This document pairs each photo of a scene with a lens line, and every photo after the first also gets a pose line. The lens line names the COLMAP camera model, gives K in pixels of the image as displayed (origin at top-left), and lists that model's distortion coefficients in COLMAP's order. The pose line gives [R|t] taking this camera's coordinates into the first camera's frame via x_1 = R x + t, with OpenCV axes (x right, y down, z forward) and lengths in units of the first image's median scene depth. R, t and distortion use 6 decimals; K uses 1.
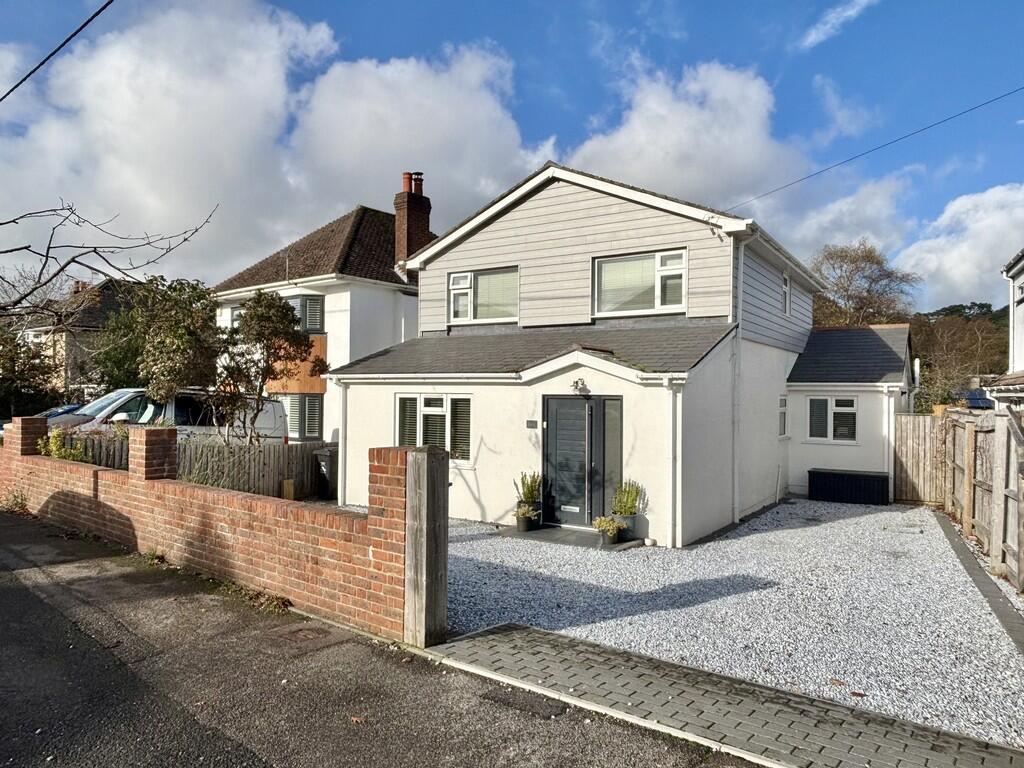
lens RADIAL K [[682.8, 0, 512.0], [0, 682.8, 384.0], [0, 0, 1]] dist [-0.000131, -0.000017]
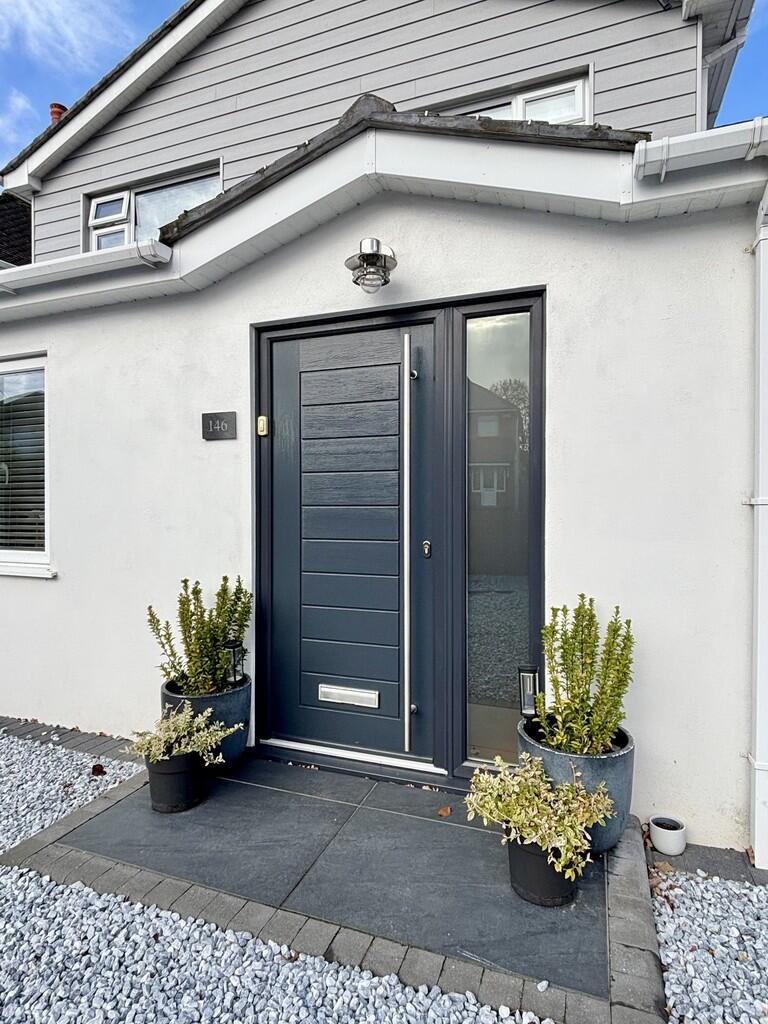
lens RADIAL K [[555.9, 0, 384.0], [0, 555.9, 512.0], [0, 0, 1]] dist [0.000855, 0.000194]
pose [[0.977022, -0.006190, 0.213048, 0.048414], [0.002956, 0.999876, 0.015495, 0.095710], [-0.213118, -0.014509, 0.976919, 0.742572]]
